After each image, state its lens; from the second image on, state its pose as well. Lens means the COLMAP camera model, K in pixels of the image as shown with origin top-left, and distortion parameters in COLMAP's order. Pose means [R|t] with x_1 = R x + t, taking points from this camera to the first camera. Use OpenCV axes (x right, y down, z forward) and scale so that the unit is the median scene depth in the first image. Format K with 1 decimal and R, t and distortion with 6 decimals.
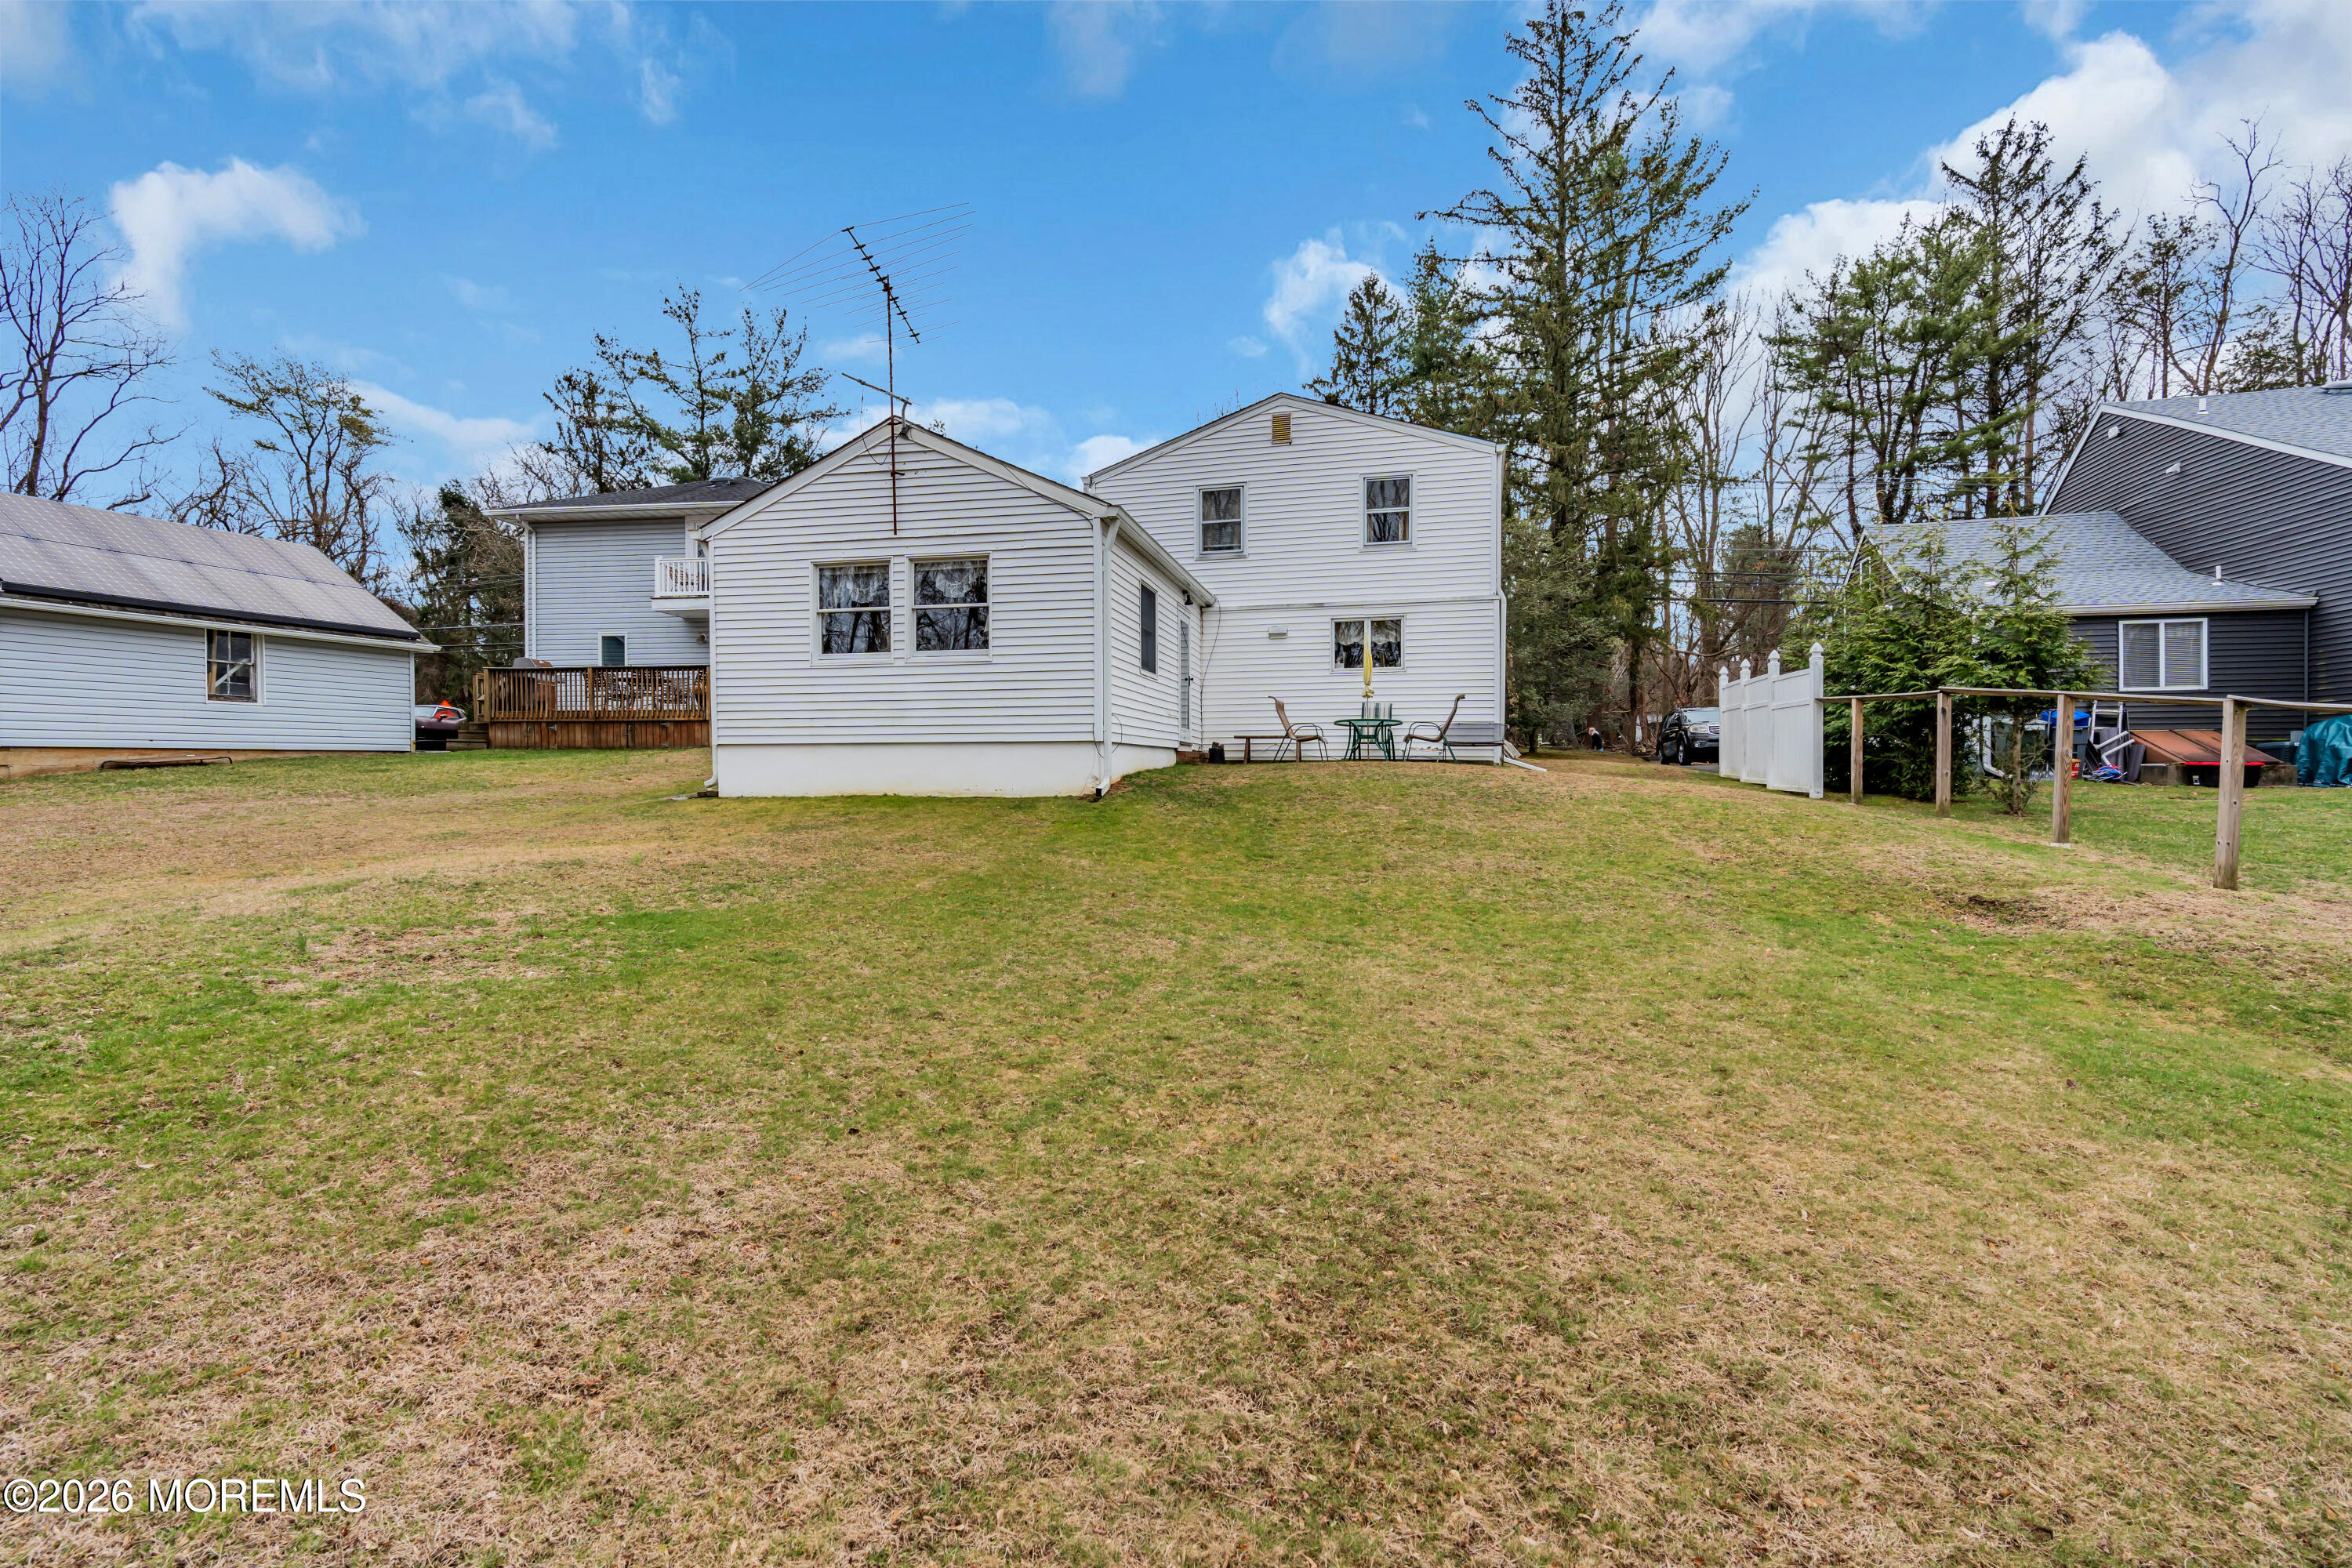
lens RADIAL K [[1054.4, 0, 1173.7], [0, 1054.4, 781.6], [0, 0, 1]] dist [-0.003090, 0.001565]
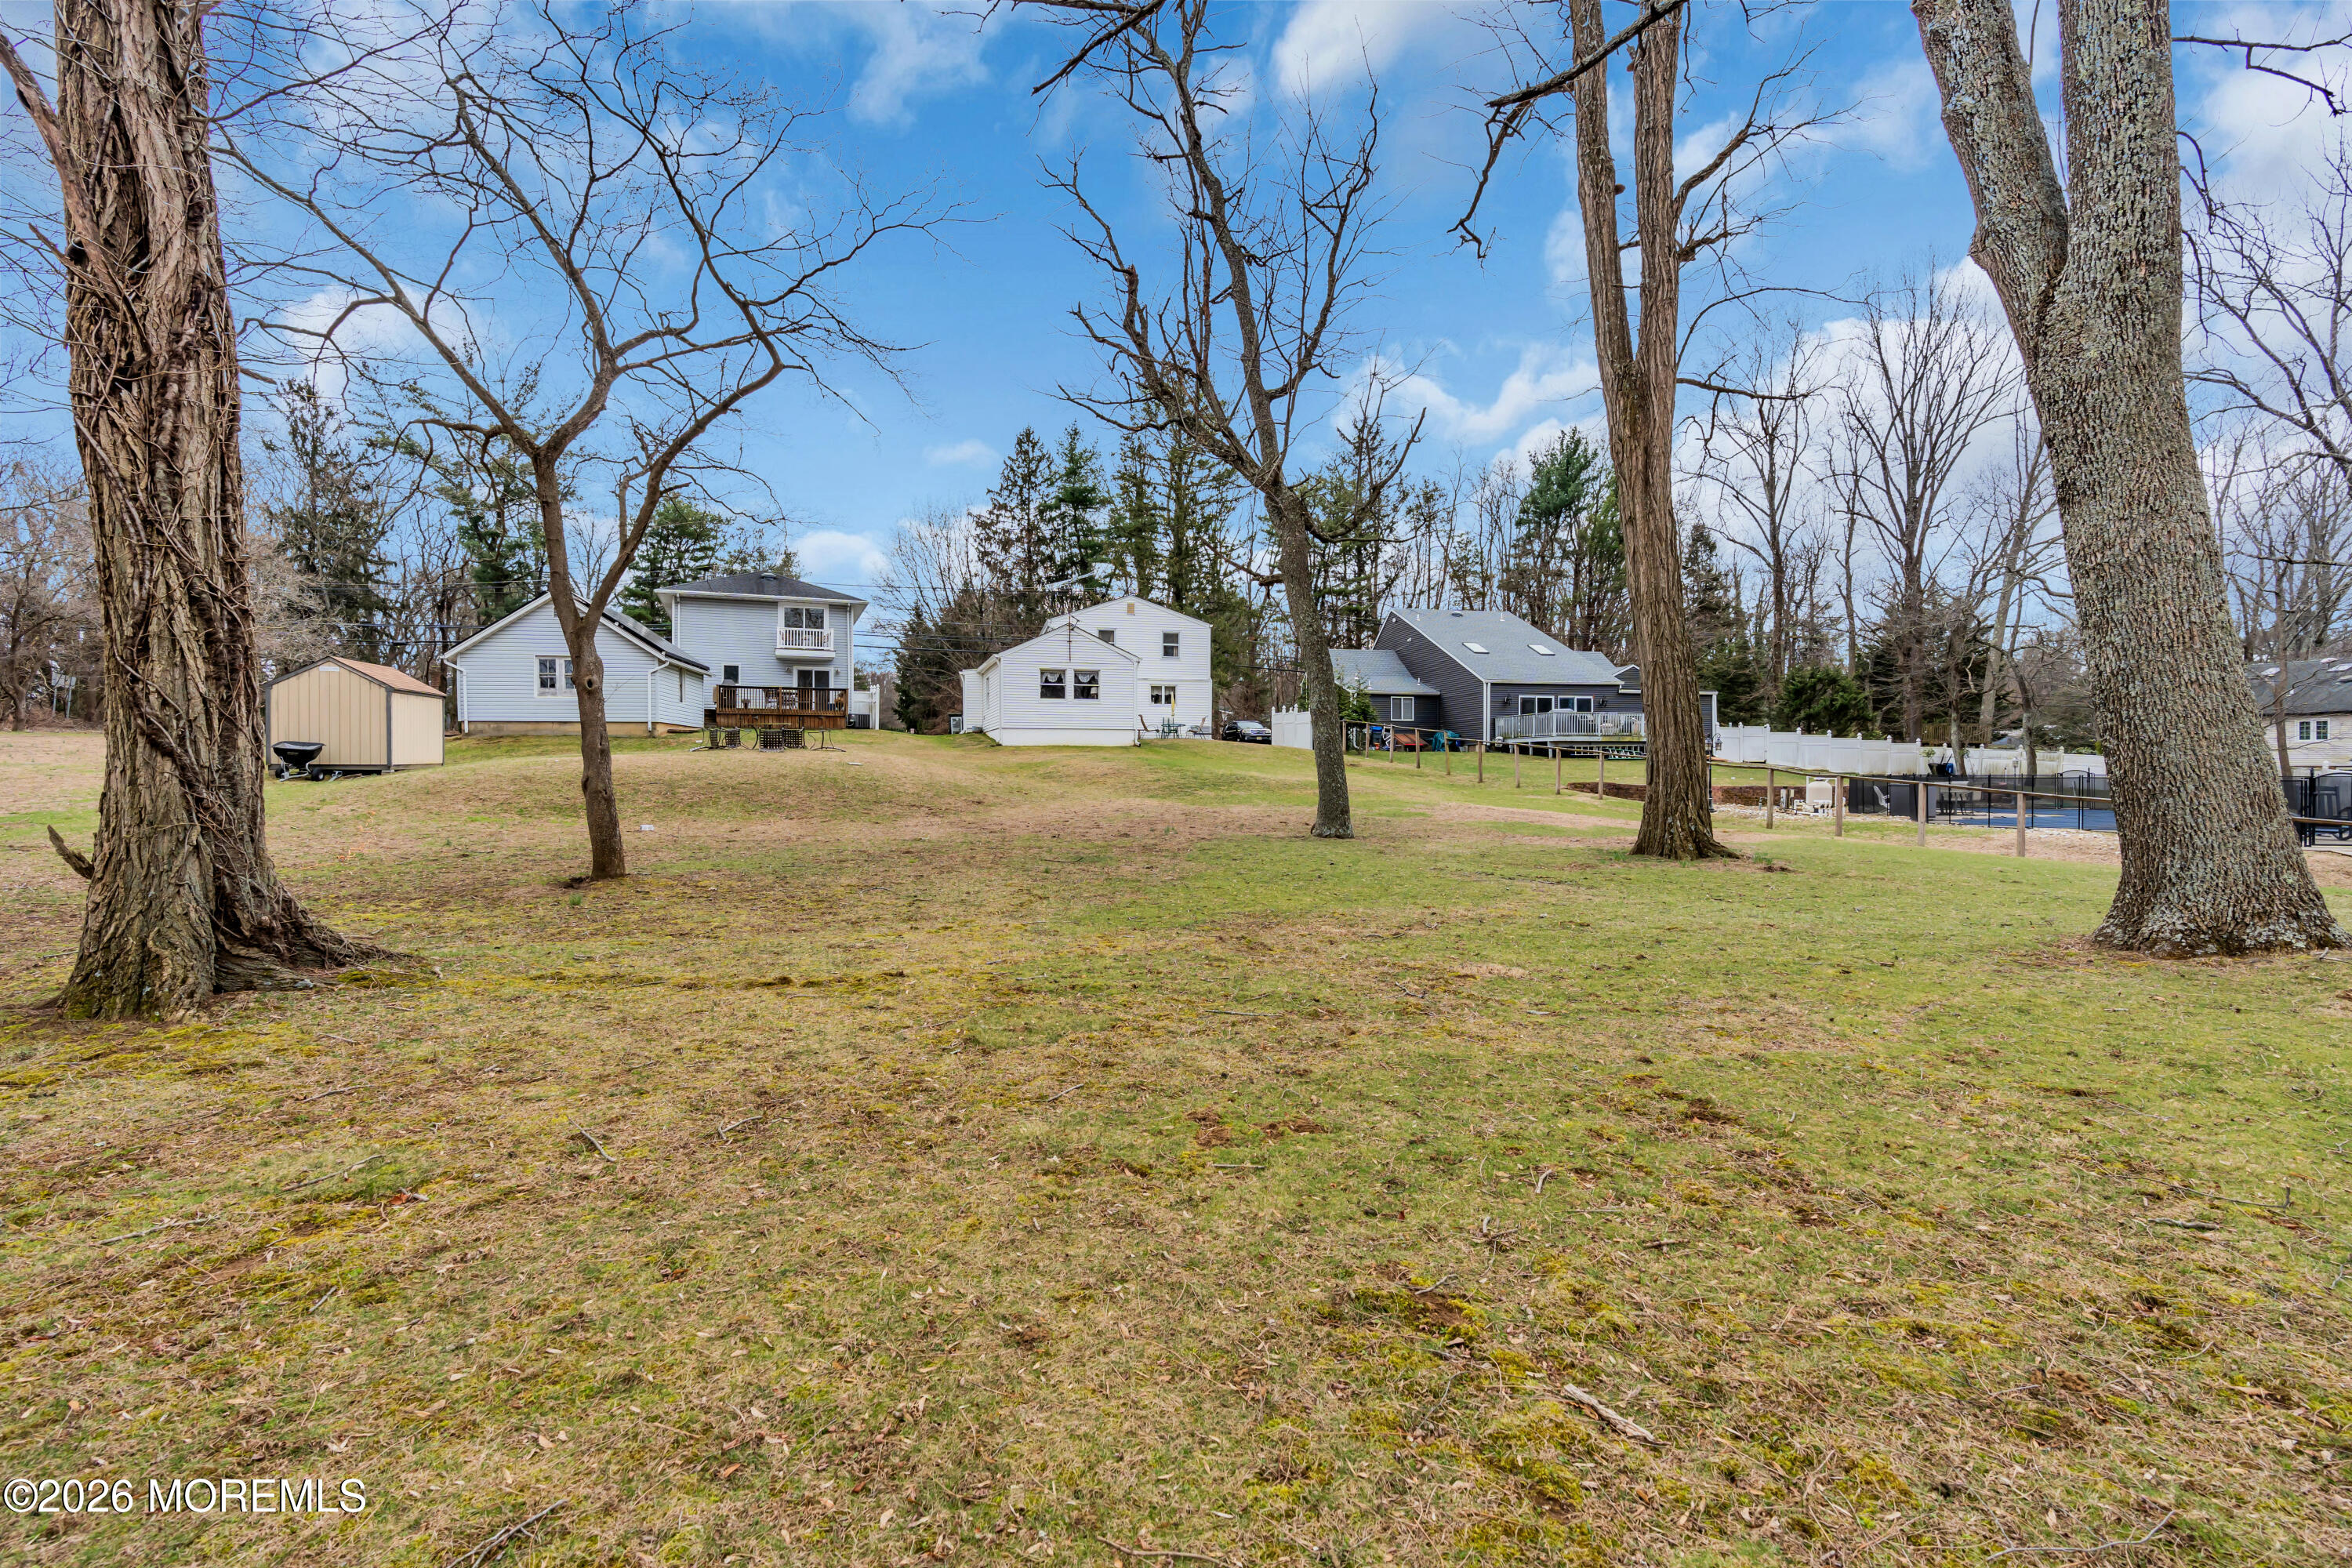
lens RADIAL K [[1054.4, 0, 1176.8], [0, 1054.4, 778.9], [0, 0, 1]] dist [-0.003090, 0.001565]
pose [[0.884948, -0.000228, 0.465690, -1.013330], [0.001097, 0.999998, -0.001595, 0.082563], [-0.465689, 0.001922, 0.884947, -1.341948]]
